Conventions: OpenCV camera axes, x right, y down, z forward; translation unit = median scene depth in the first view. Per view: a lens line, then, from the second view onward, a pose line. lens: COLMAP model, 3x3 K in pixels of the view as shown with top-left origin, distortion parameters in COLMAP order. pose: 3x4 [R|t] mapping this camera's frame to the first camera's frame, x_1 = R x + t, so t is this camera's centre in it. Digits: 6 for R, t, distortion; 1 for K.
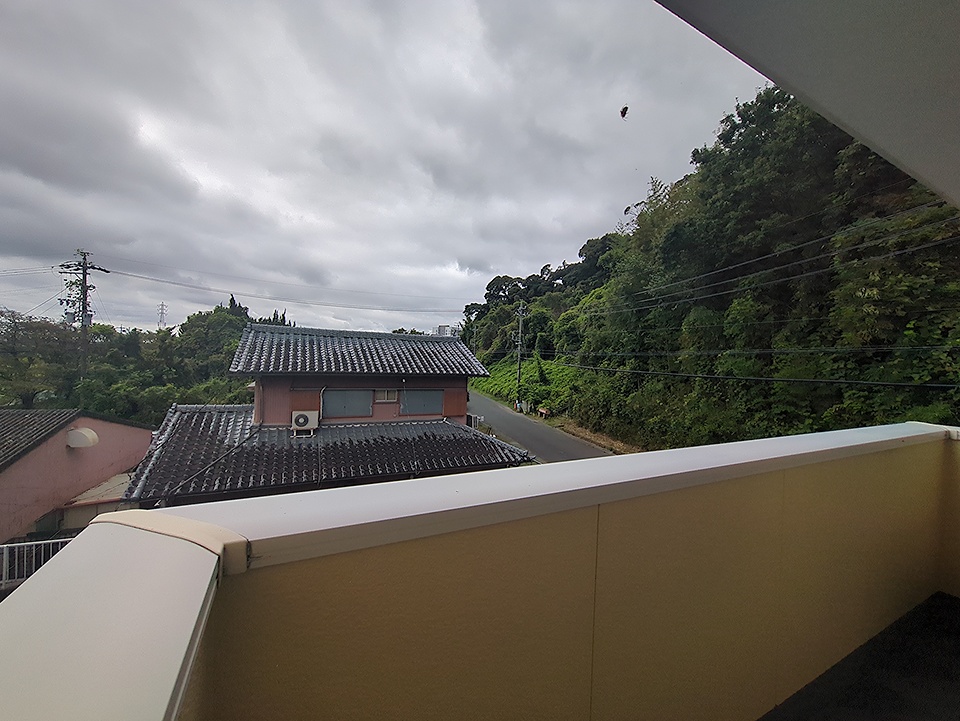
lens RADIAL K [[376.9, 0, 483.2], [0, 376.9, 360.2], [0, 0, 1]] dist [-0.001905, 0.000226]
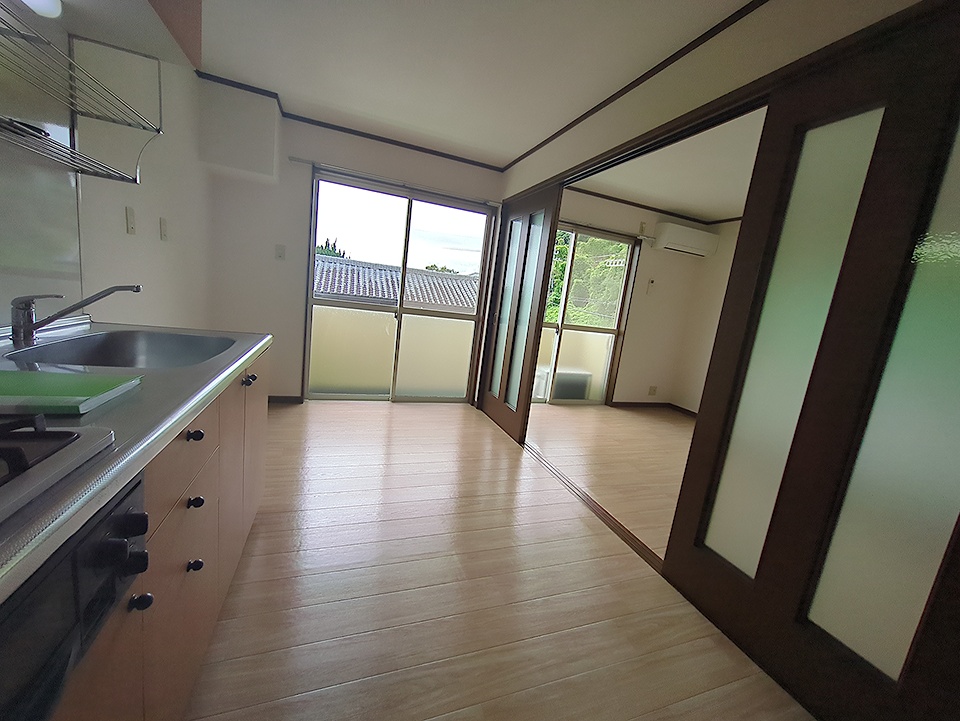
lens RADIAL K [[376.9, 0, 483.2], [0, 376.9, 360.2], [0, 0, 1]] dist [-0.001905, 0.000226]
pose [[0.989719, 0.100763, -0.101502, 0.121184], [-0.083972, 0.983876, 0.157916, 0.007922], [0.115777, -0.147770, 0.982222, -0.207639]]
